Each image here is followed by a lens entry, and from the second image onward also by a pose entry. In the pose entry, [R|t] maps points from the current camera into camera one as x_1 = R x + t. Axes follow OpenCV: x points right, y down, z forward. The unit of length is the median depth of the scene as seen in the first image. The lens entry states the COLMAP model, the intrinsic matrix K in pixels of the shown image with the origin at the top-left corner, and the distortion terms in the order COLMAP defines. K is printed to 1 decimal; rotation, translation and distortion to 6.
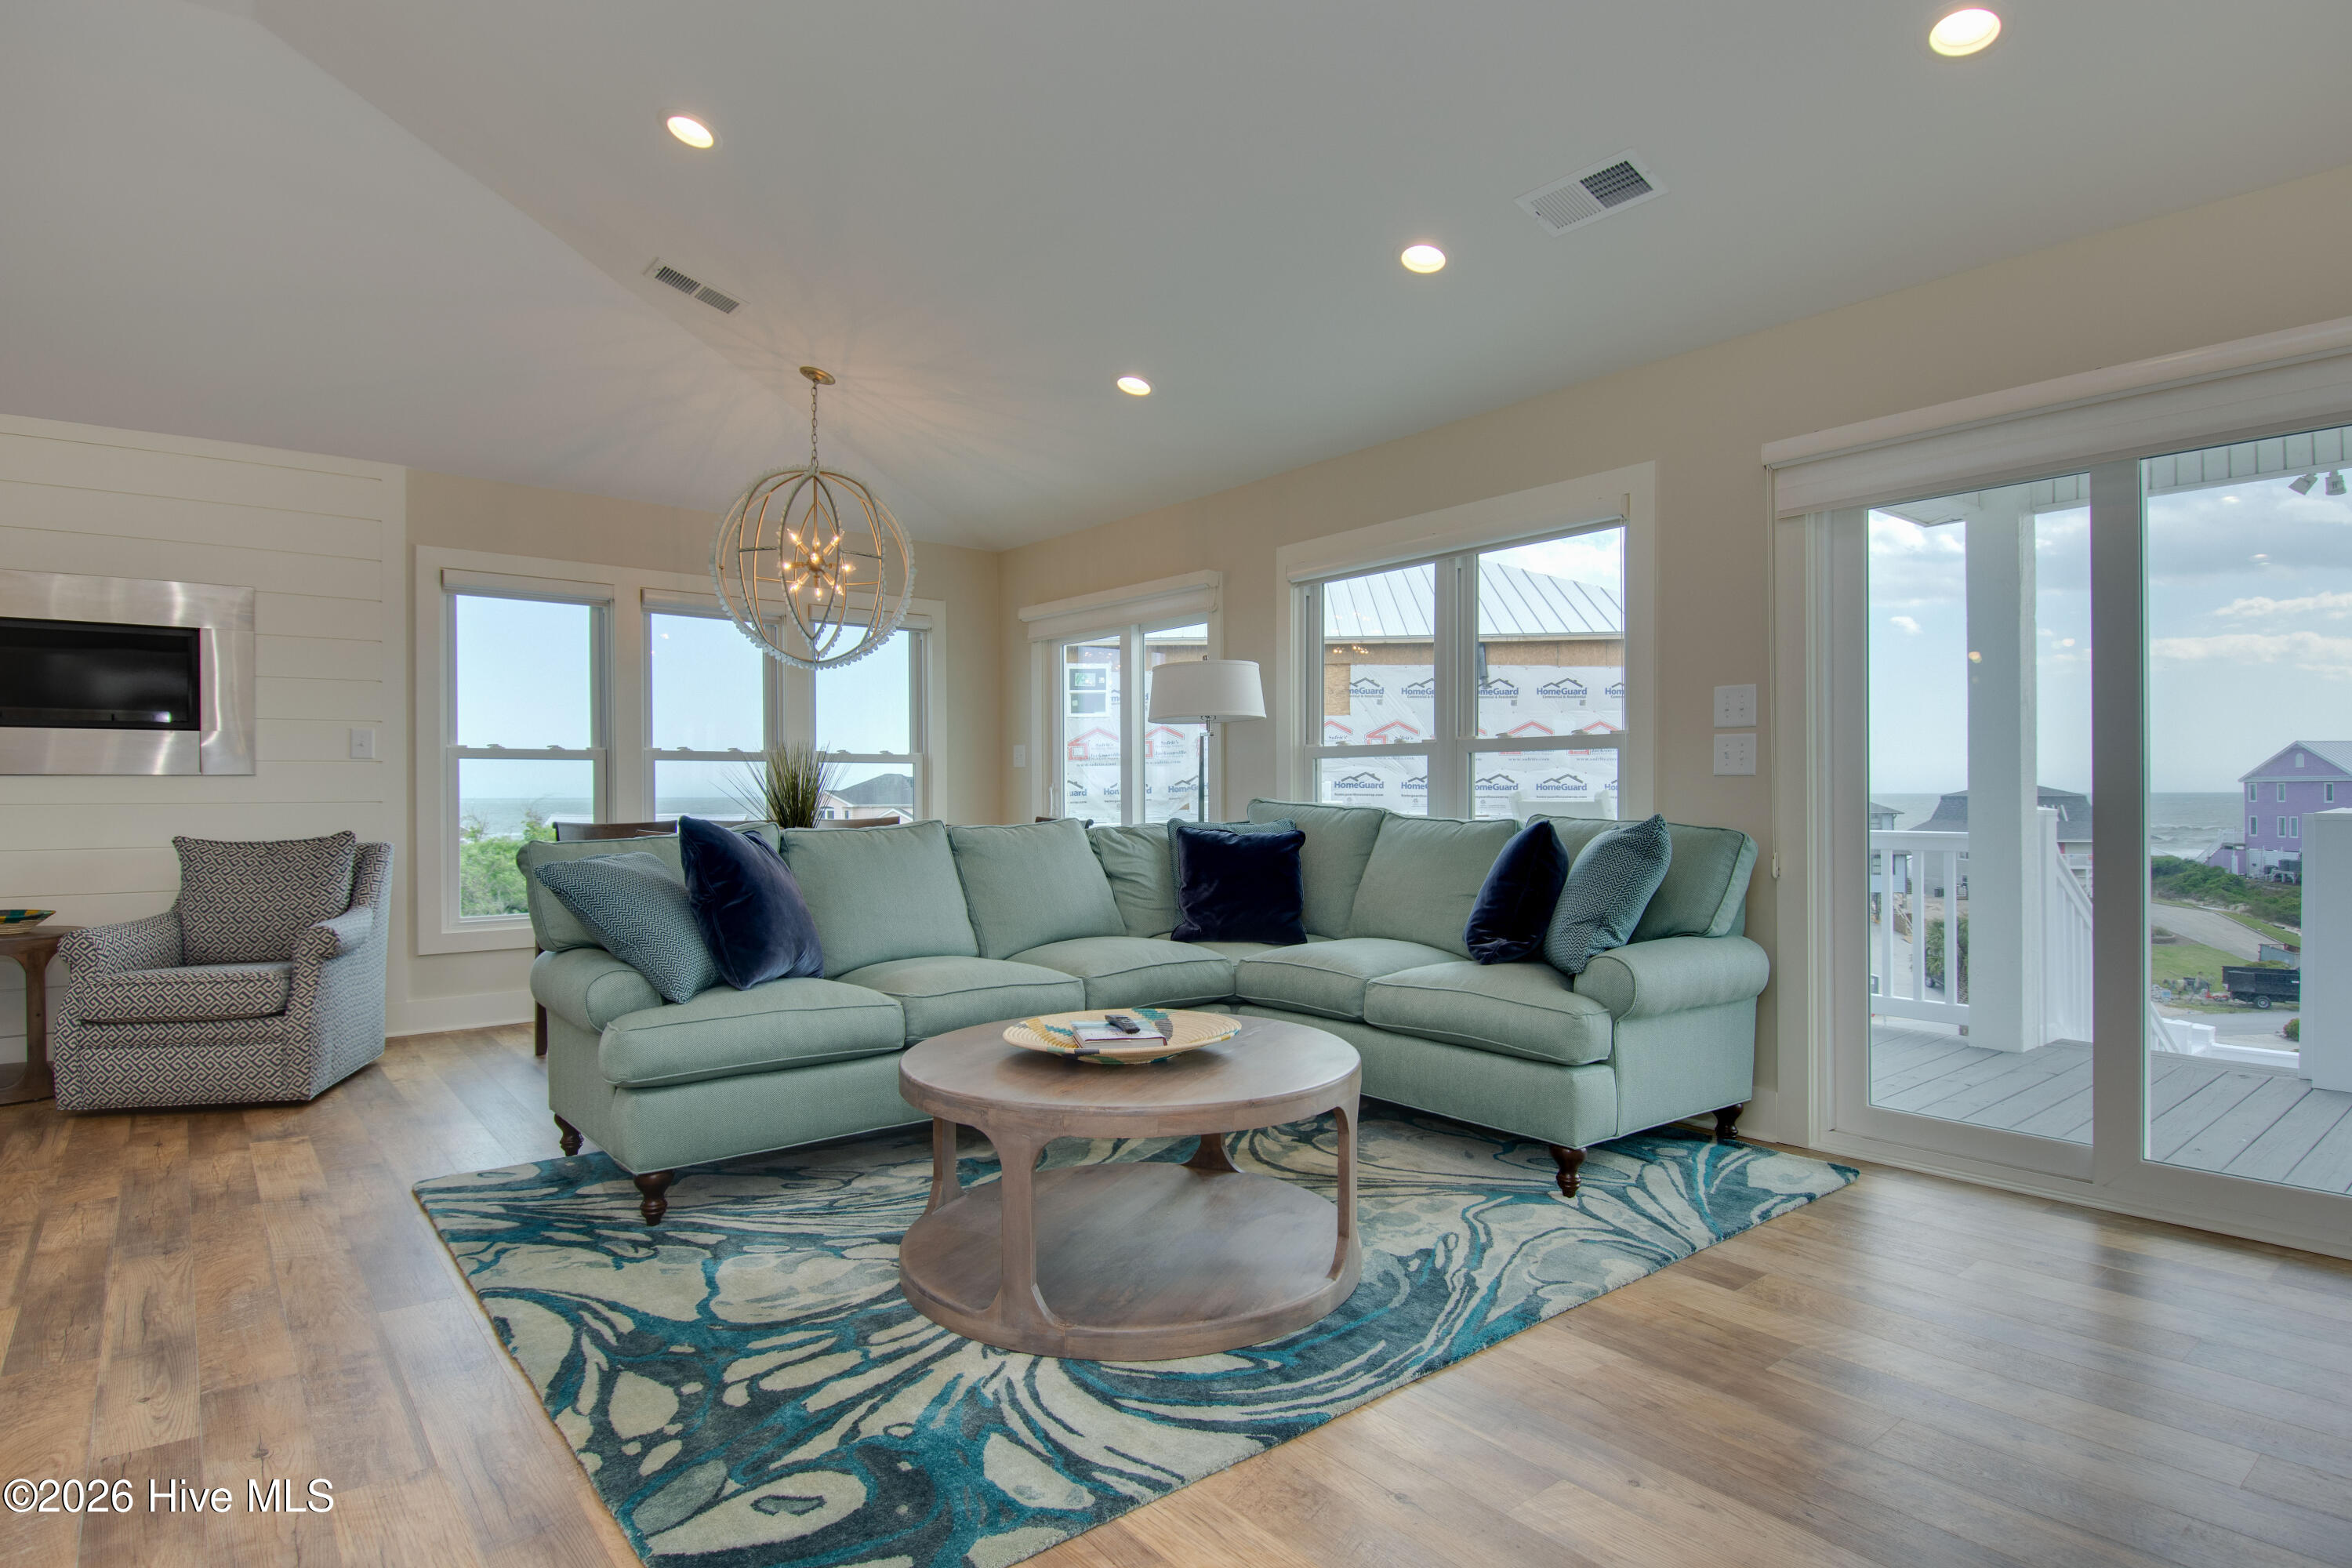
lens RADIAL K [[1245.2, 0, 1184.1], [0, 1245.2, 784.1], [0, 0, 1]] dist [0.031859, -0.039485]
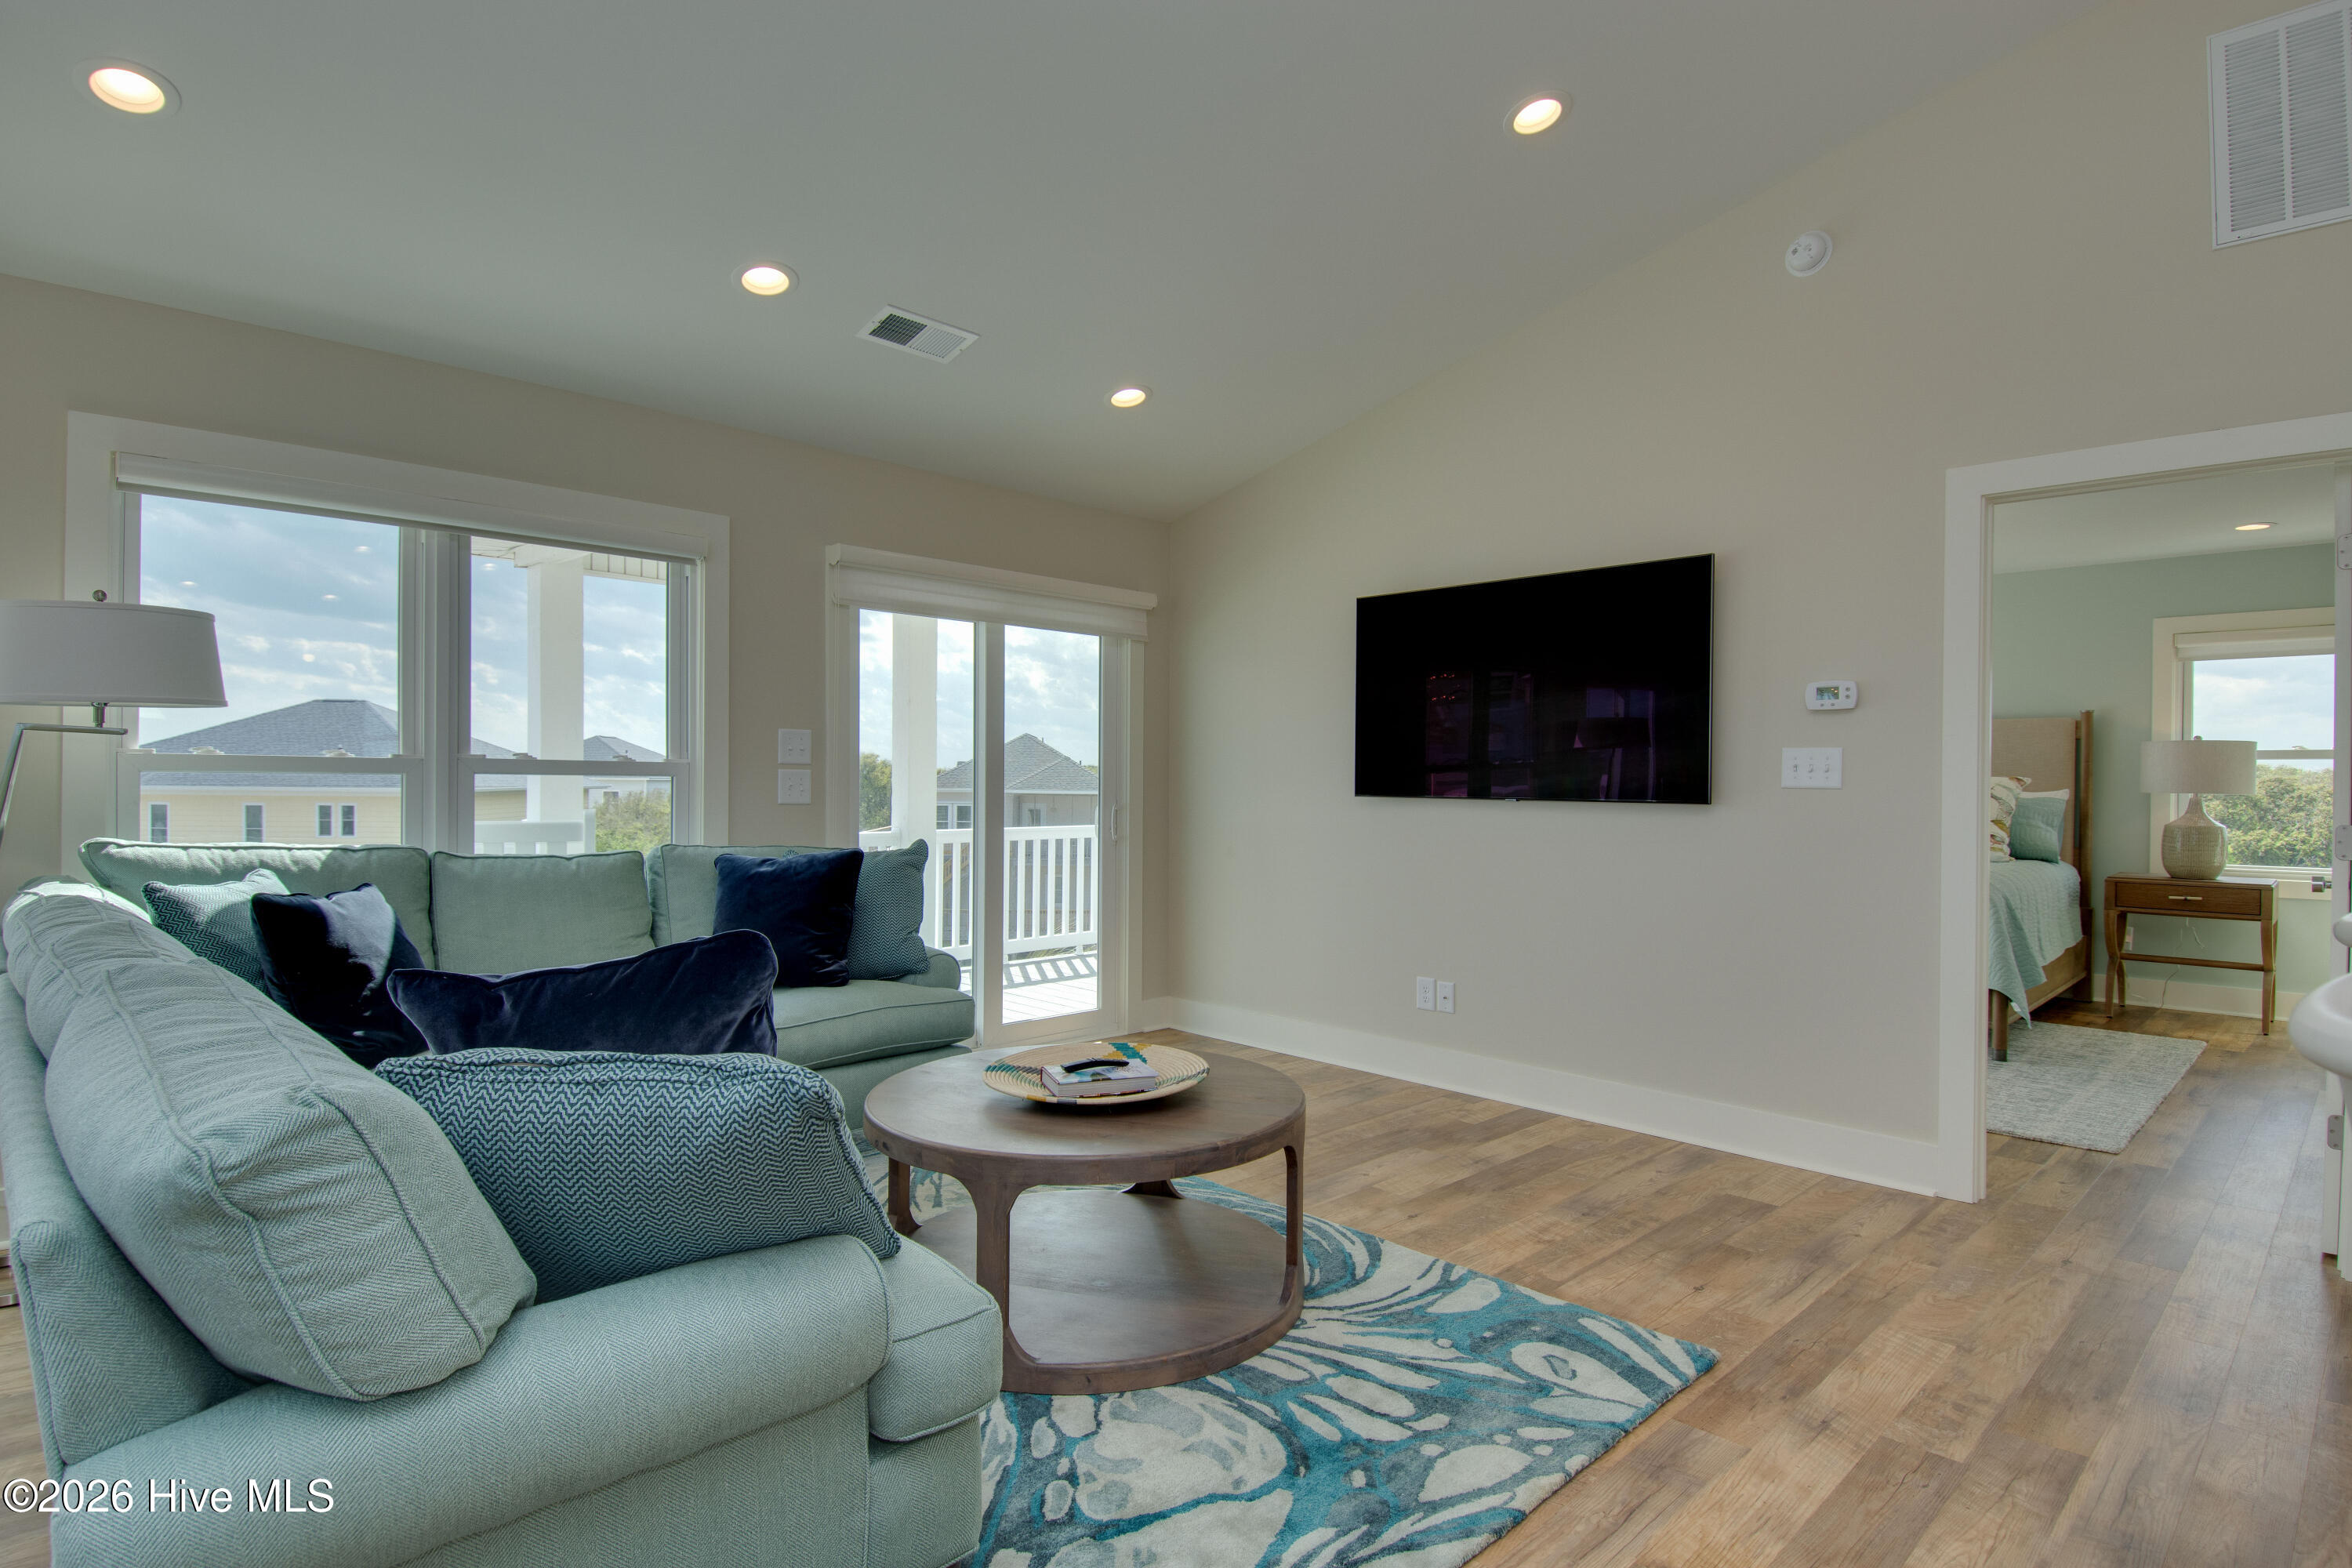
lens RADIAL K [[1245.2, 0, 1186.1], [0, 1245.2, 770.3], [0, 0, 1]] dist [0.031859, -0.039485]
pose [[-0.114479, 0.011404, 0.993360, -0.796027], [-0.011198, 0.999856, -0.012769, -0.027982], [-0.993363, -0.012585, -0.114335, 0.762435]]
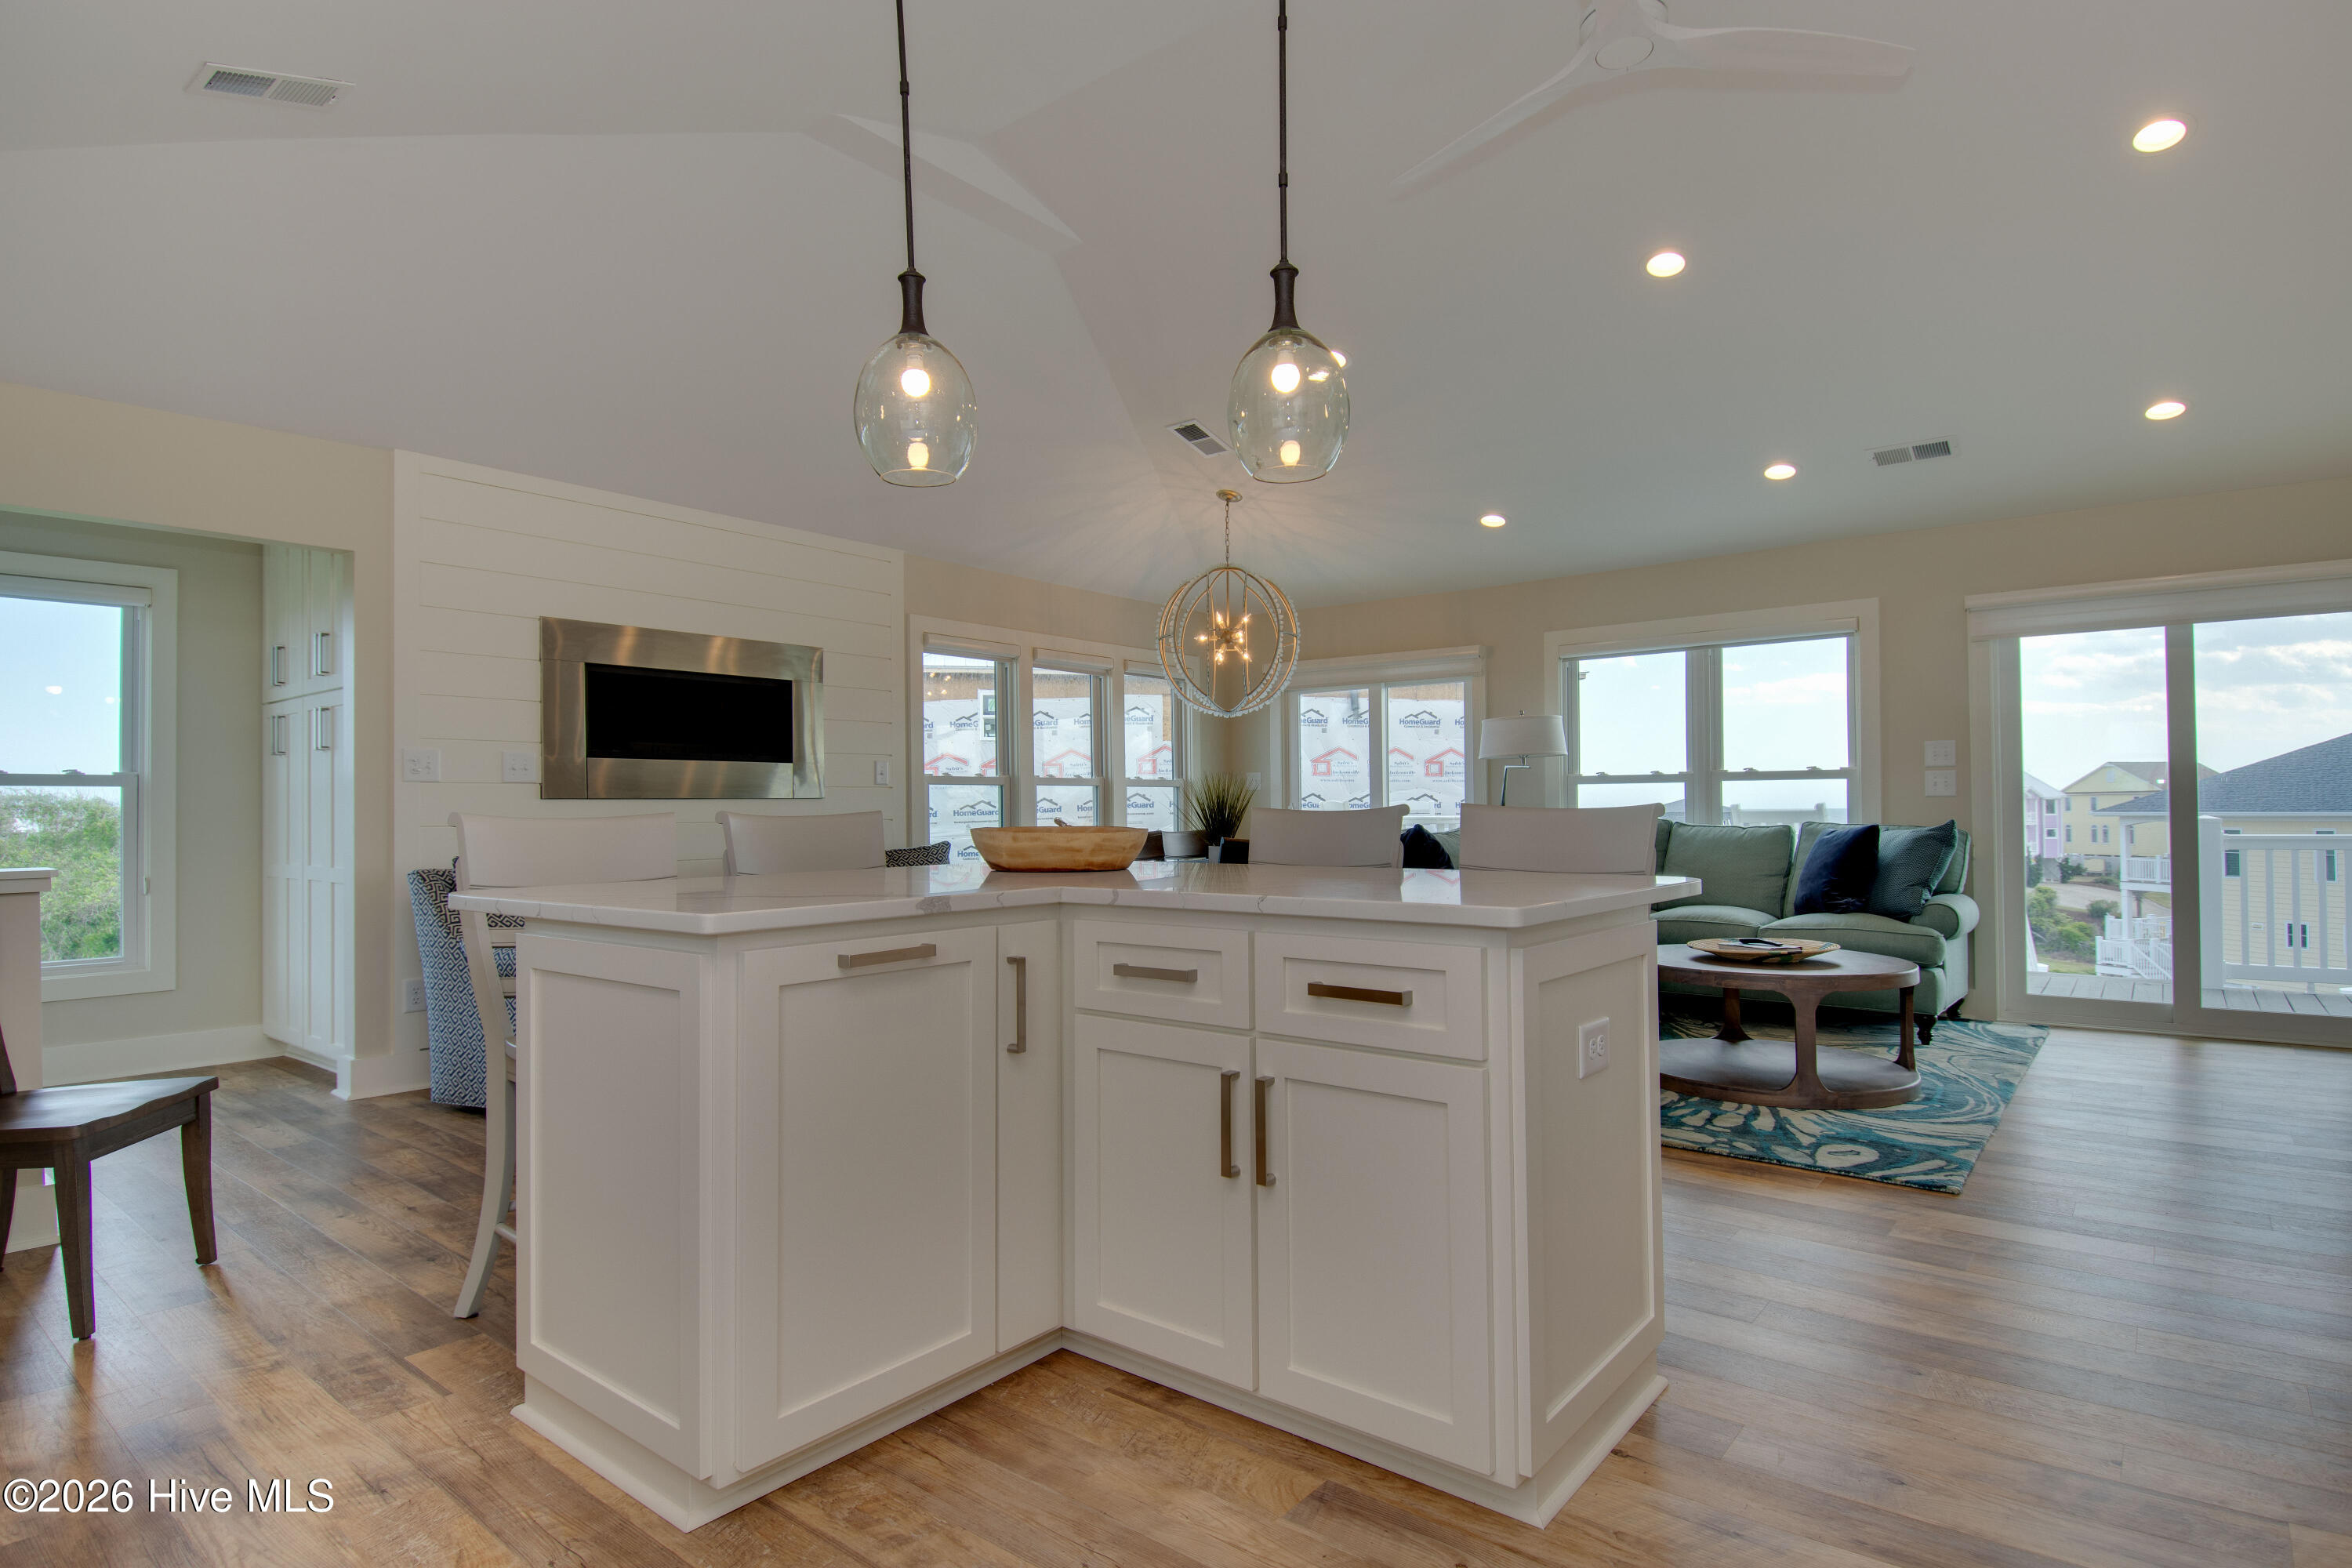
lens RADIAL K [[1245.2, 0, 1170.3], [0, 1245.2, 780.0], [0, 0, 1]] dist [0.031859, -0.039485]
pose [[0.977286, 0.000797, 0.211924, -0.885477], [0.003231, 0.999821, -0.018657, -0.000772], [-0.211901, 0.018918, 0.977108, -0.379426]]
